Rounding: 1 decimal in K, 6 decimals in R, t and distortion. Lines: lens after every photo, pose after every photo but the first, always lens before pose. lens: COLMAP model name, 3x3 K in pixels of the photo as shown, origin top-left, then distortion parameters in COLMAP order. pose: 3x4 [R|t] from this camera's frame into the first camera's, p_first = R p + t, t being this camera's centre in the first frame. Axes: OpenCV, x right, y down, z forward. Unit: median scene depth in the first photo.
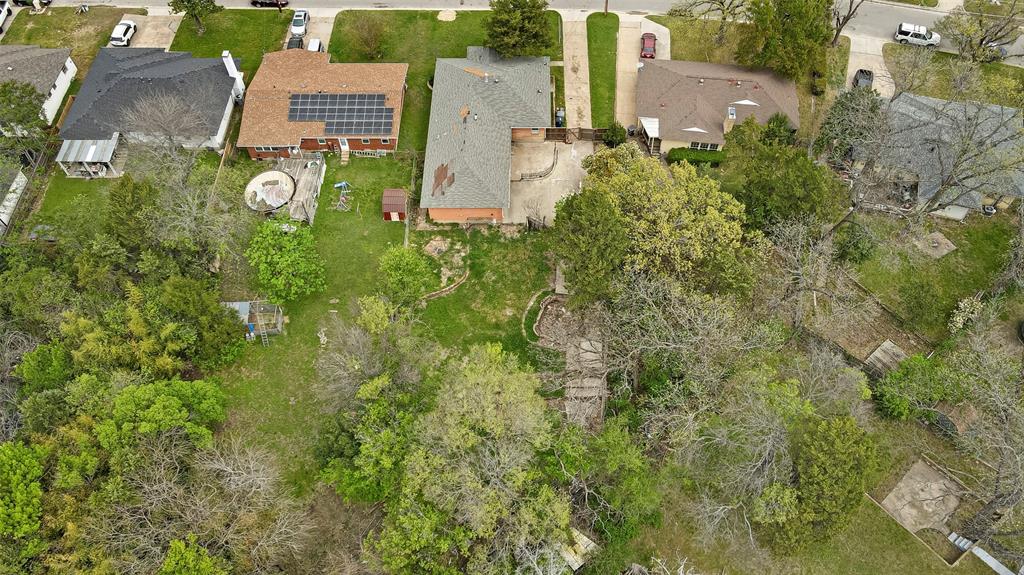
lens RADIAL K [[746.8, 0, 508.2], [0, 746.8, 286.3], [0, 0, 1]] dist [0.001309, 0.012487]
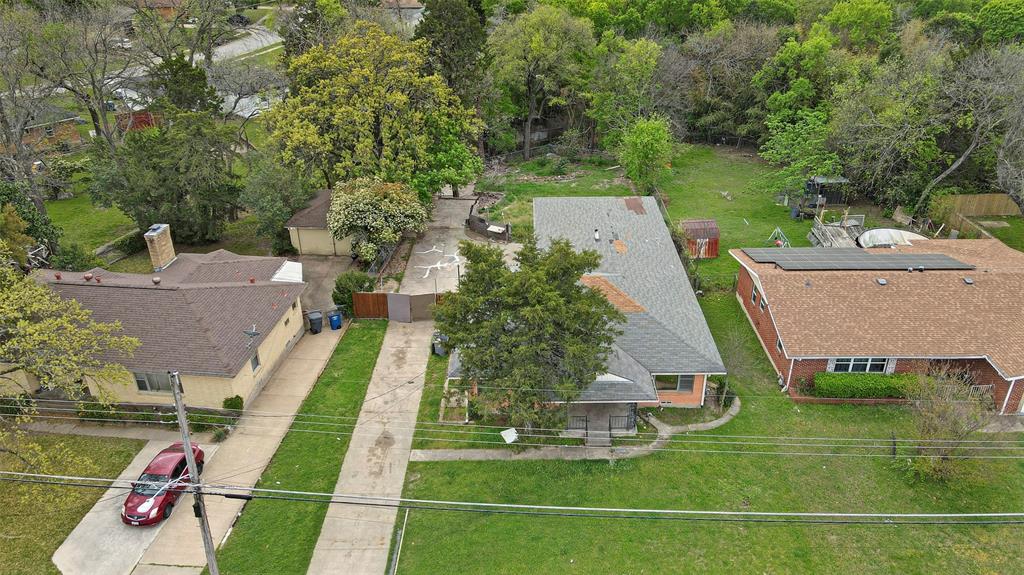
lens RADIAL K [[746.8, 0, 510.3], [0, 746.8, 284.6], [0, 0, 1]] dist [0.001309, 0.012487]
pose [[-0.999517, 0.028935, 0.011368, 0.016880], [0.014496, 0.110270, 0.993796, -0.765138], [0.027502, 0.993480, -0.110636, 1.059726]]
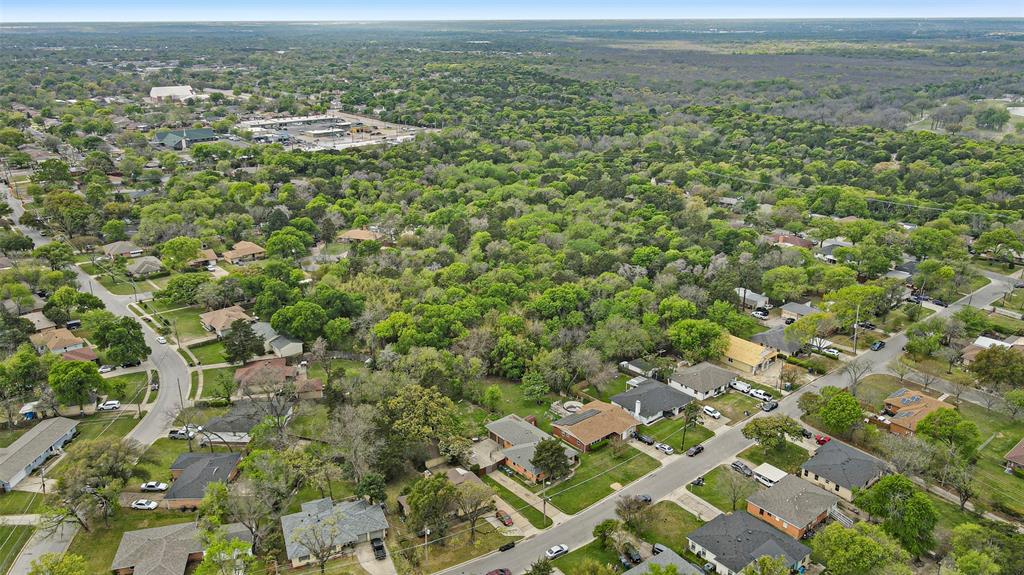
lens RADIAL K [[746.8, 0, 510.9], [0, 746.8, 289.4], [0, 0, 1]] dist [0.001309, 0.012487]
pose [[-0.756662, 0.244117, -0.606522, 1.156452], [-0.531625, 0.310267, 0.788104, -1.959654], [0.380574, 0.918771, -0.104989, 0.802710]]
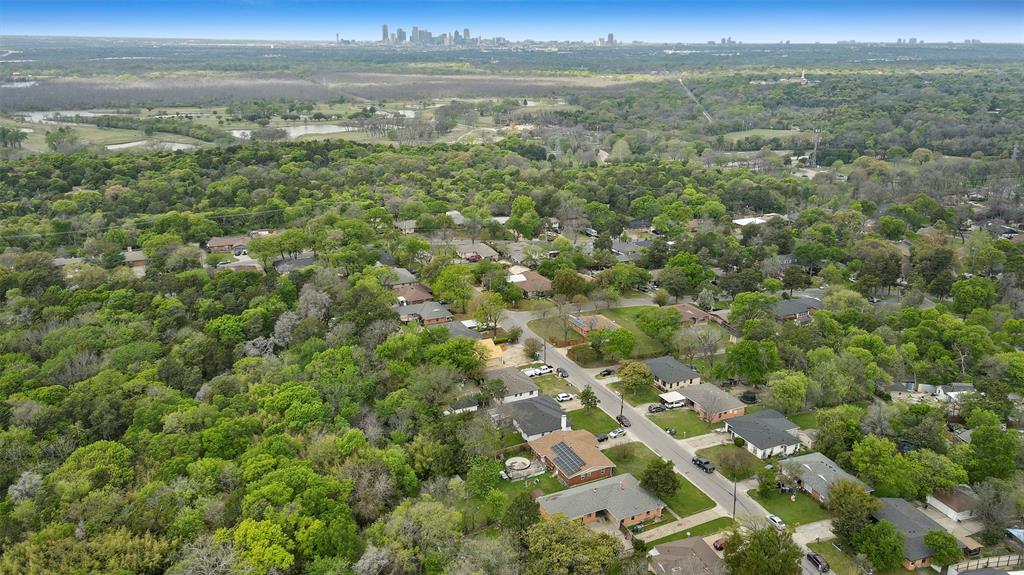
lens RADIAL K [[746.8, 0, 512.2], [0, 746.8, 287.8], [0, 0, 1]] dist [0.001309, 0.012487]
pose [[0.449421, 0.306277, -0.839176, 1.271928], [-0.751509, 0.637496, -0.169802, -0.069448], [0.482965, 0.706961, 0.516674, -0.453627]]
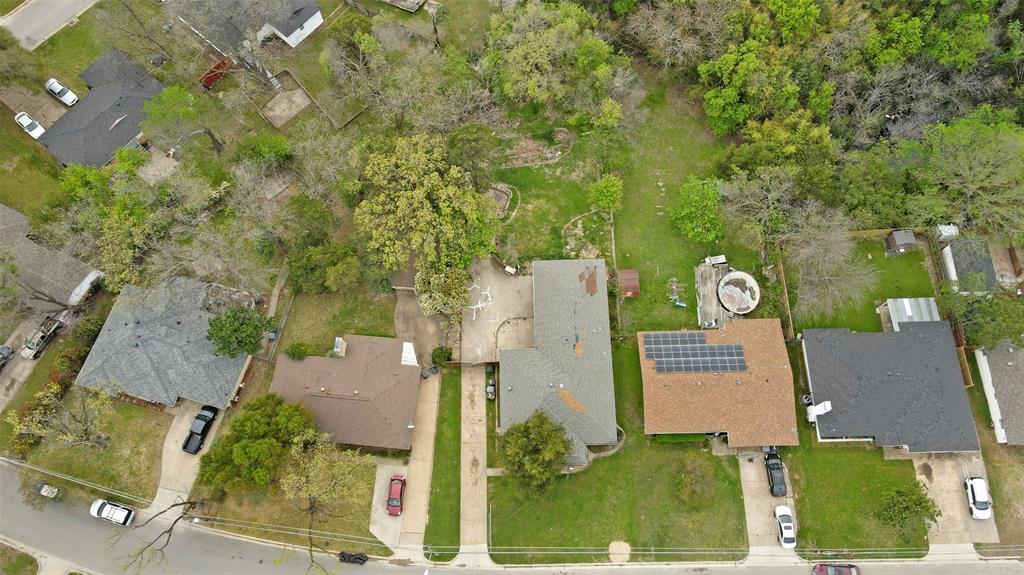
lens RADIAL K [[746.8, 0, 514.0], [0, 746.8, 290.4], [0, 0, 1]] dist [0.001309, 0.012487]
pose [[-0.998441, 0.051070, 0.022532, 0.006633], [-0.011107, -0.577353, 0.816419, -1.046180], [0.054703, 0.814896, 0.577020, 0.289722]]
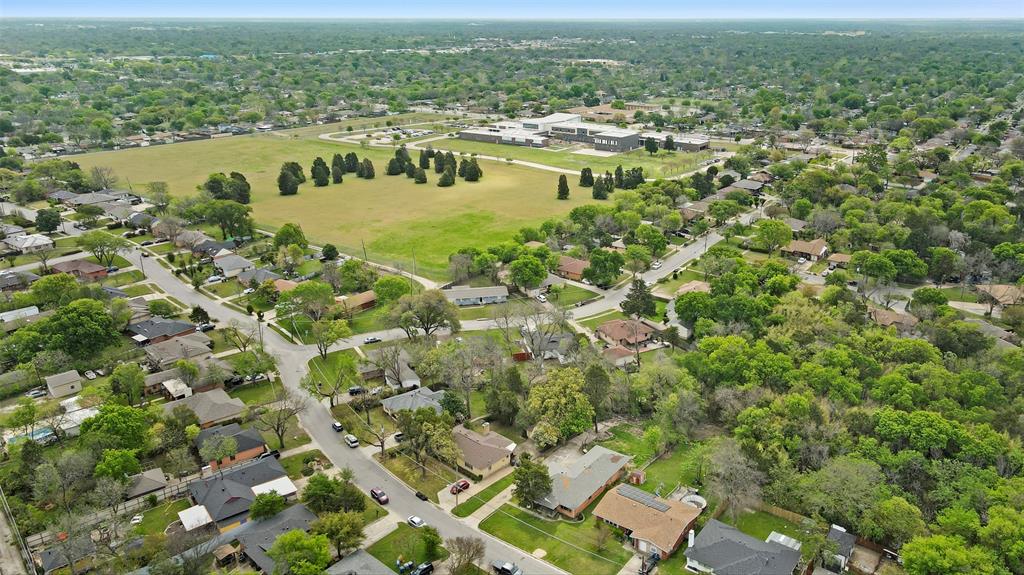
lens RADIAL K [[746.8, 0, 519.2], [0, 746.8, 286.9], [0, 0, 1]] dist [0.001309, 0.012487]
pose [[-0.816095, -0.176597, 0.550275, -0.875718], [0.489574, 0.294705, 0.820650, -2.002604], [-0.307093, 0.939129, -0.154050, 0.881454]]
